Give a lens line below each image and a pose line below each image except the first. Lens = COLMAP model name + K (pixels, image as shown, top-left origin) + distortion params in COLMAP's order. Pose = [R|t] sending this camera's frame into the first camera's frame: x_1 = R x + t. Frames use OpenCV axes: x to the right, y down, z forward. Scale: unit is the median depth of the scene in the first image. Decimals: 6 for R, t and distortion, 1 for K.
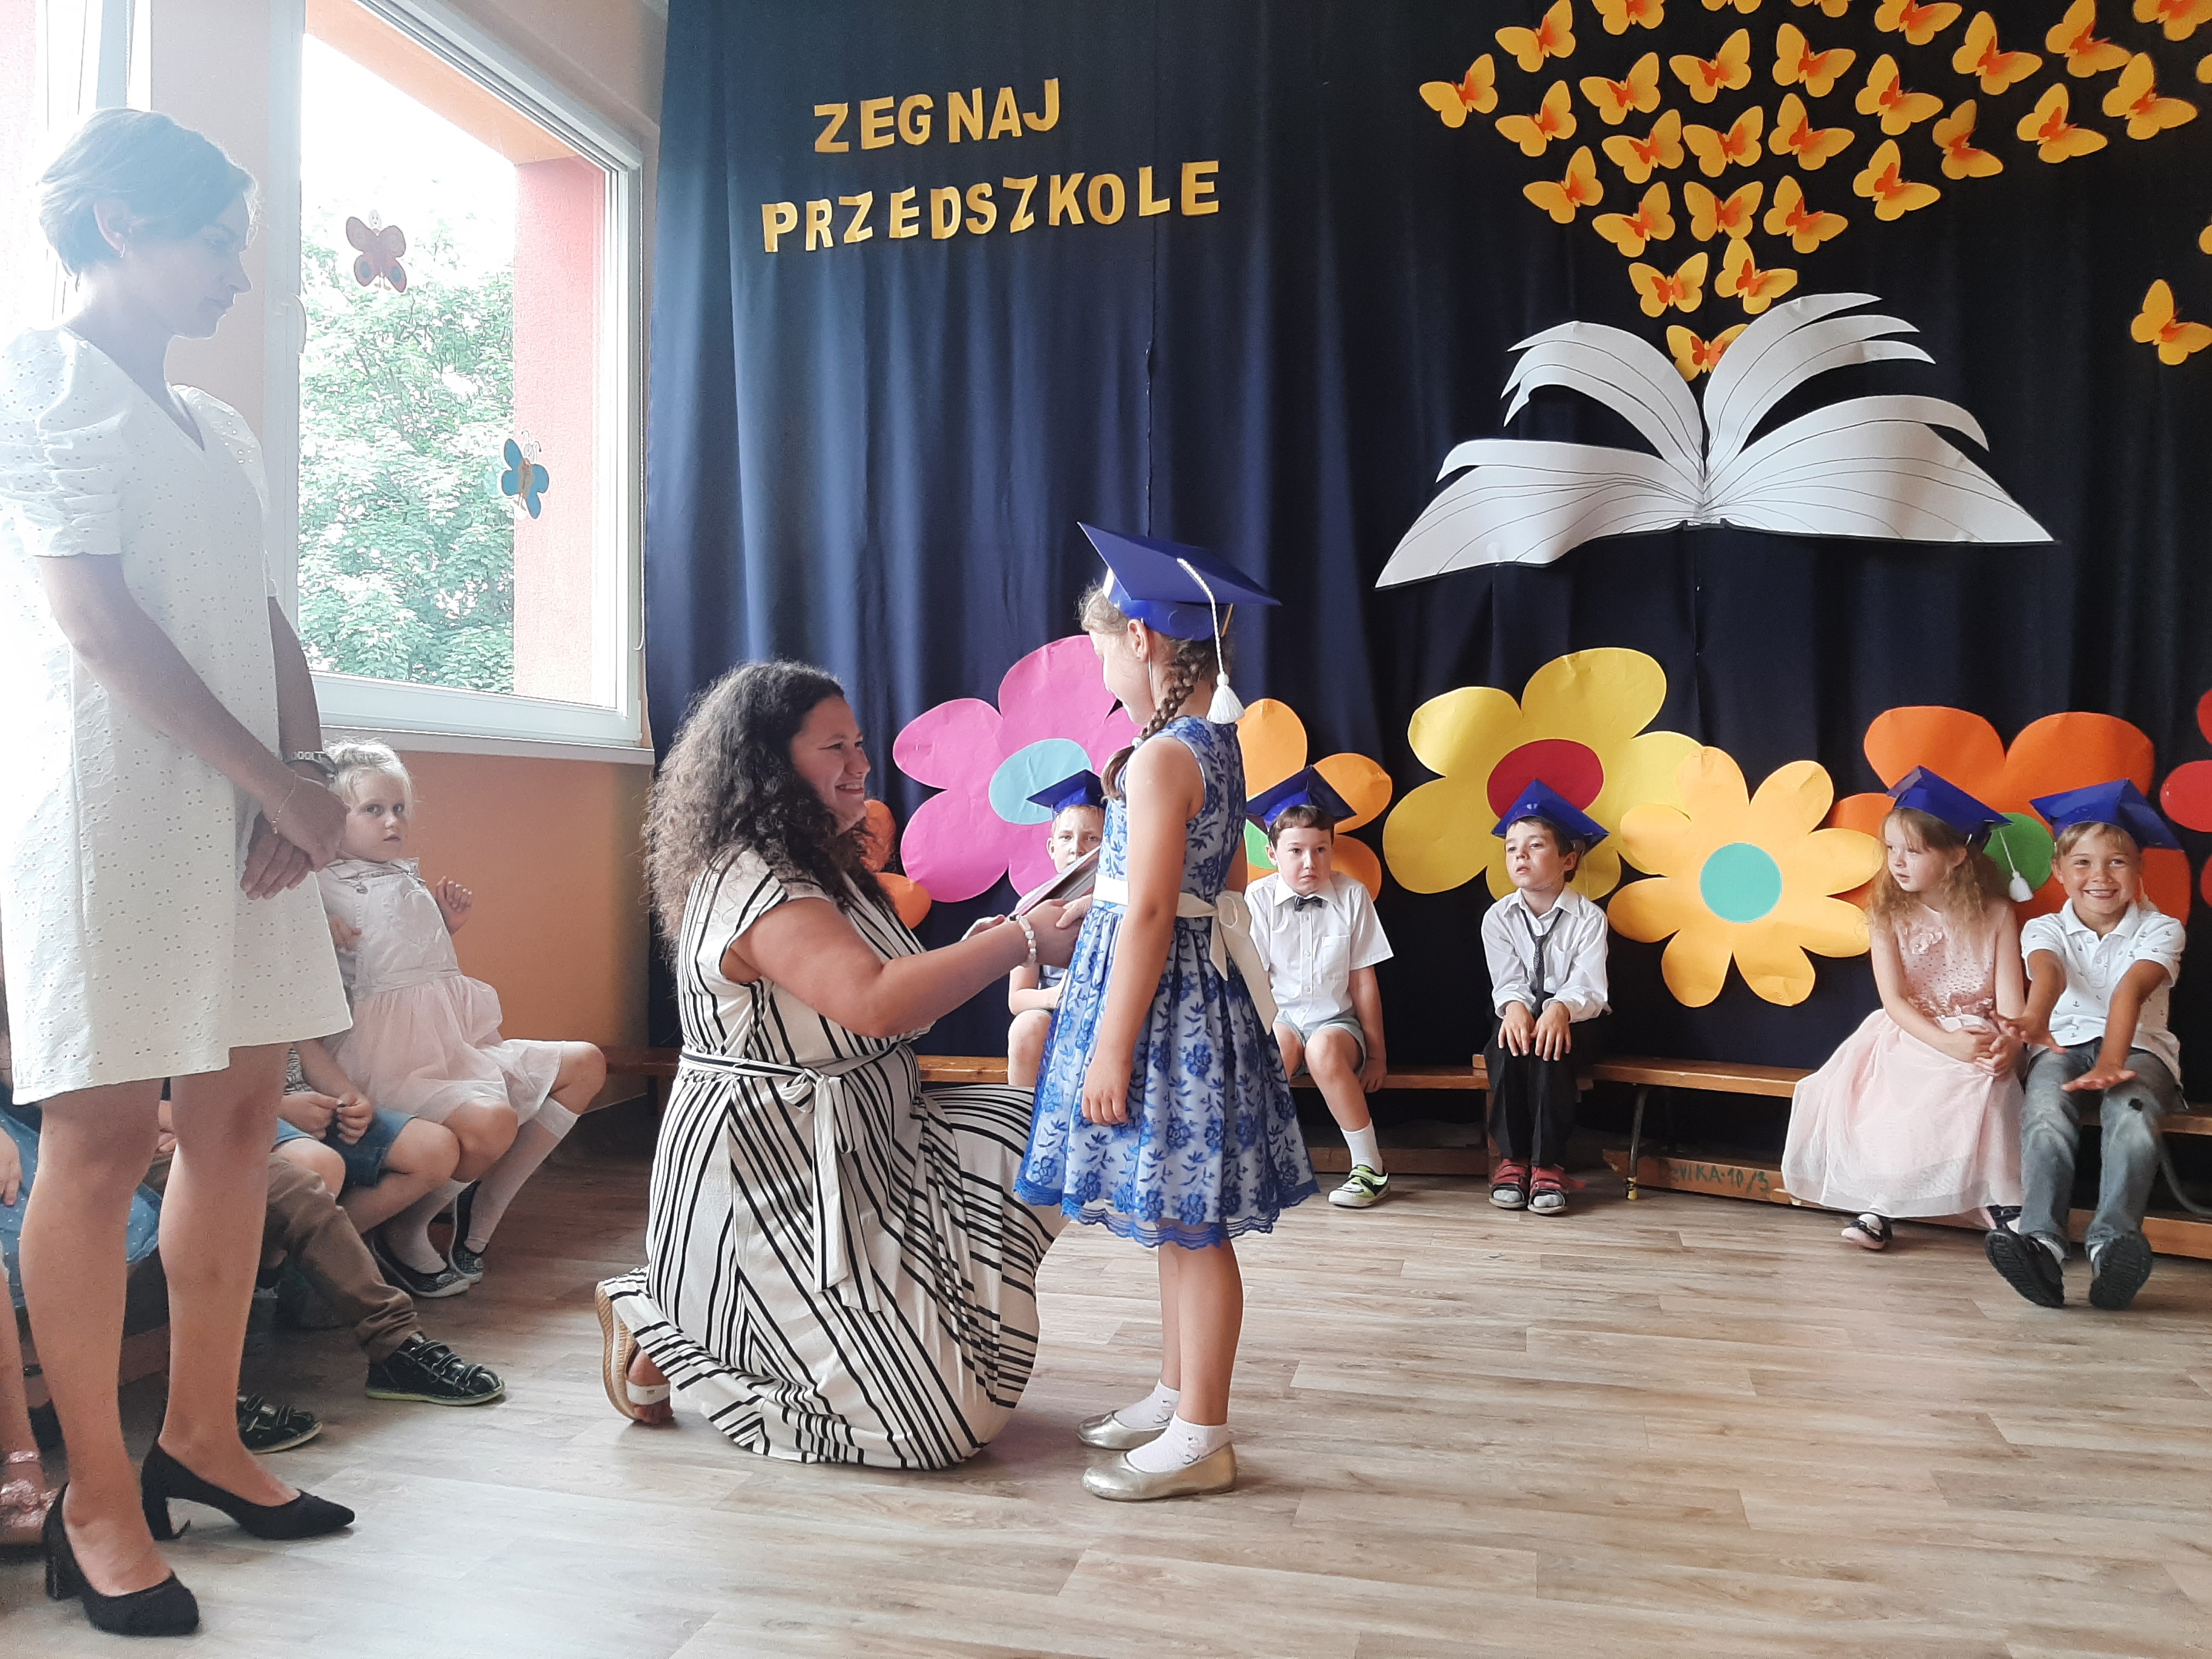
lens RADIAL K [[1730.9, 0, 1157.4], [0, 1730.9, 820.2], [0, 0, 1]] dist [0.048733, -0.092904]
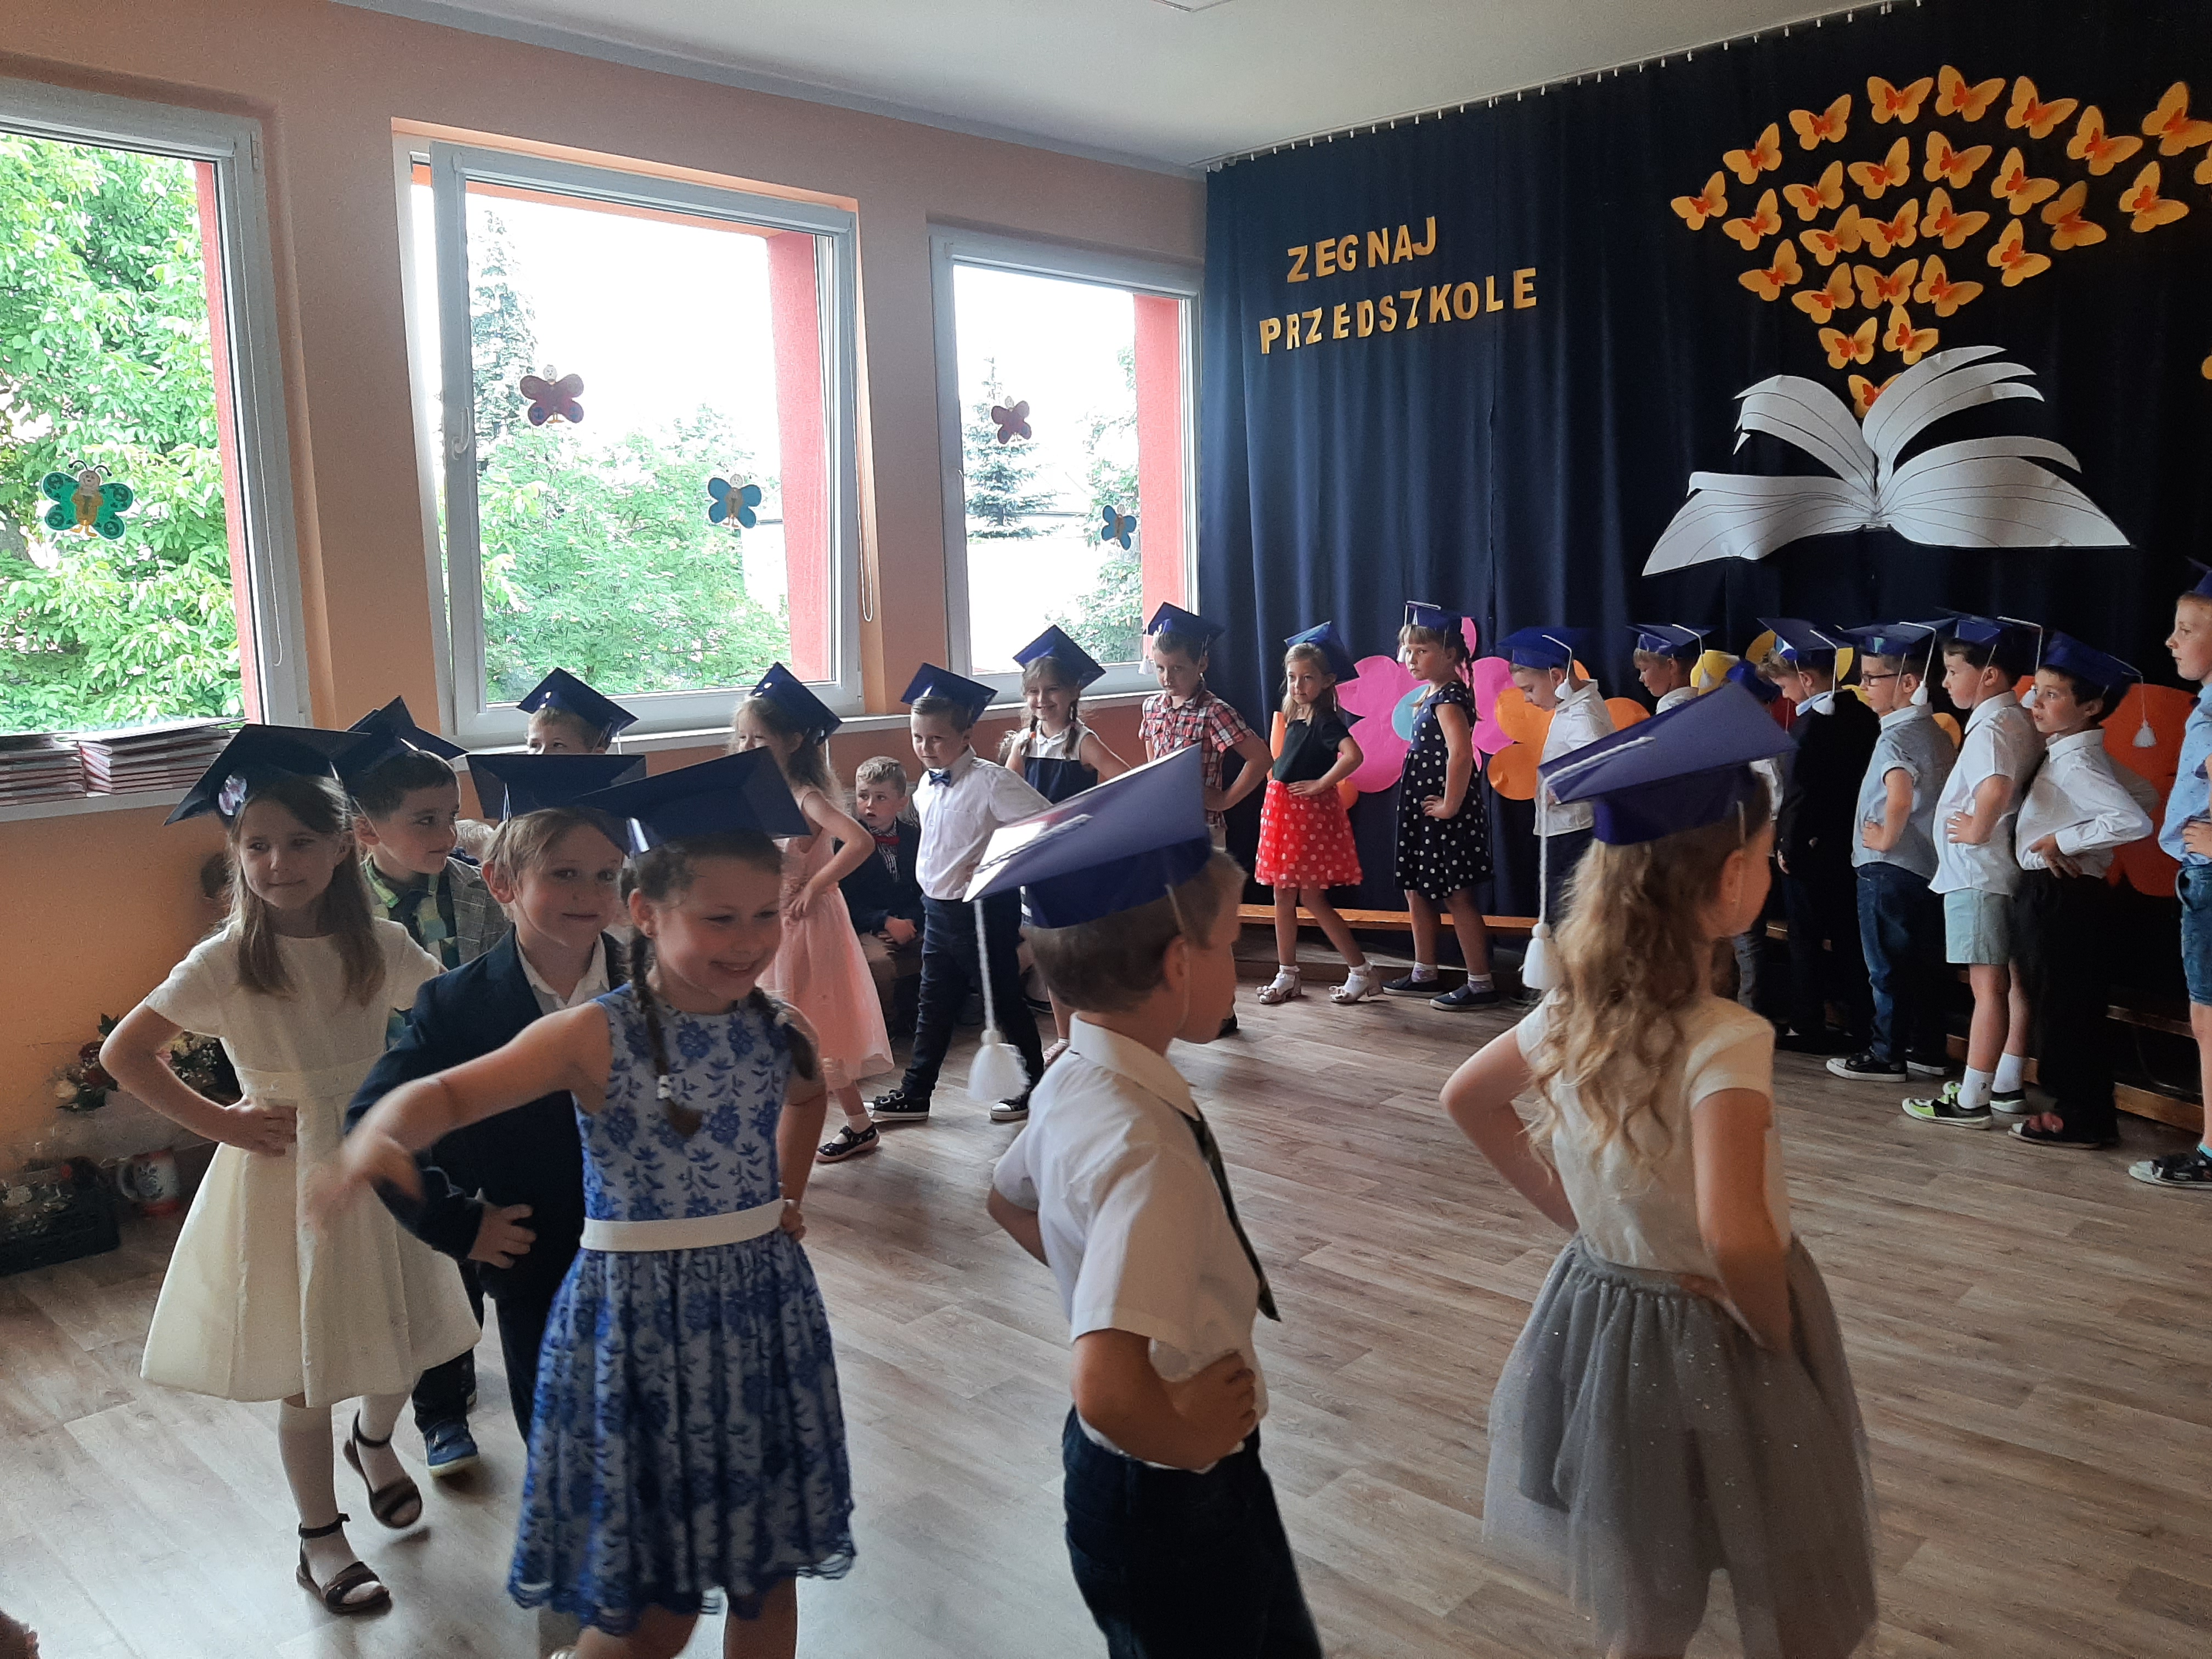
lens RADIAL K [[1730.9, 0, 1137.2], [0, 1730.9, 804.8], [0, 0, 1]] dist [0.048733, -0.092904]
pose [[0.863261, 0.031263, -0.503788, 0.500089], [0.032379, 0.992594, 0.117081, -0.135058], [0.503718, -0.117384, 0.855856, -0.419320]]
